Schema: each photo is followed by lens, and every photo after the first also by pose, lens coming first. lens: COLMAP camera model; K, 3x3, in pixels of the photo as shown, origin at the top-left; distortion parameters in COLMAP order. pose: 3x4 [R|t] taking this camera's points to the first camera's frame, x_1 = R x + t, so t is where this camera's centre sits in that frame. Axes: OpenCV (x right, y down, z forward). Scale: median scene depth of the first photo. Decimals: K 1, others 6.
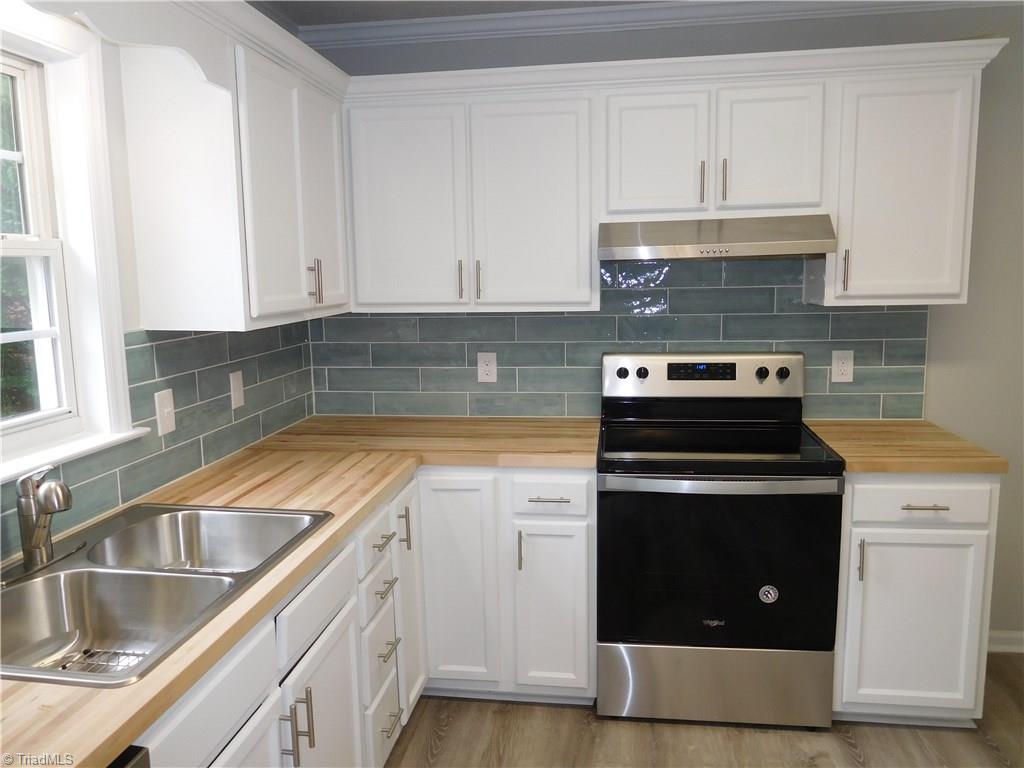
lens RADIAL K [[755.5, 0, 512.0], [0, 755.5, 384.0], [0, 0, 1]] dist [-0.025765, -0.002590]
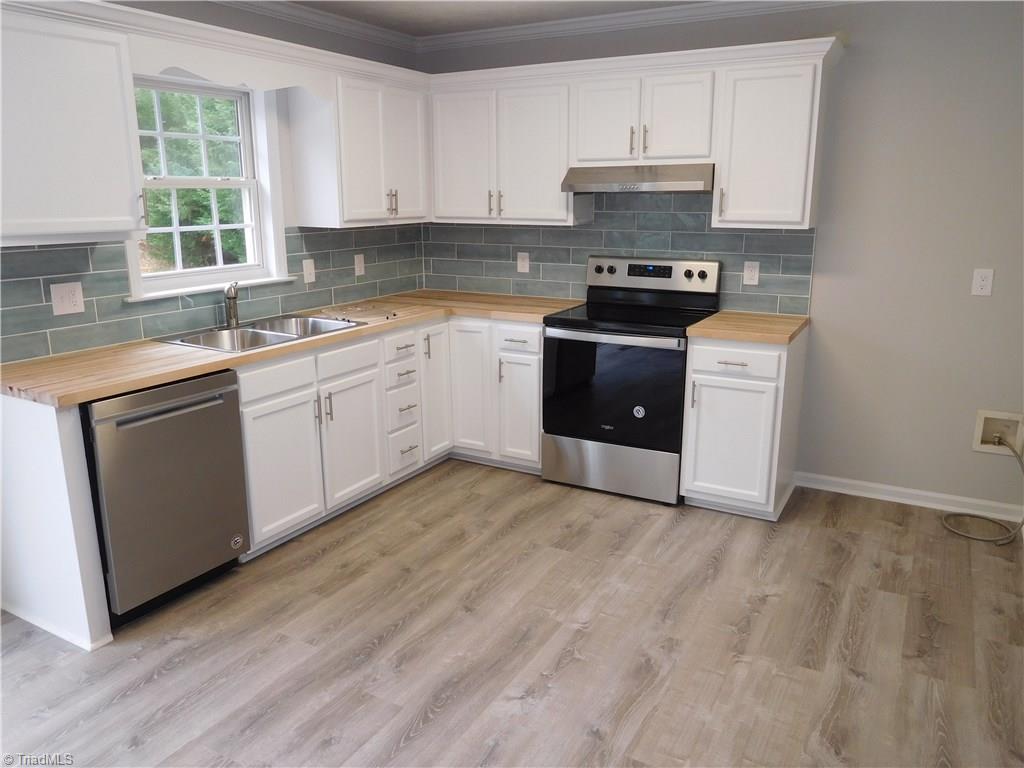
lens RADIAL K [[744.0, 0, 512.0], [0, 744.0, 384.0], [0, 0, 1]] dist [-0.046148, 0.000083]
pose [[0.934499, 0.105017, -0.340124, 0.578200], [-0.068712, 0.990739, 0.117111, 0.055998], [0.349272, -0.086070, 0.933060, -0.498917]]
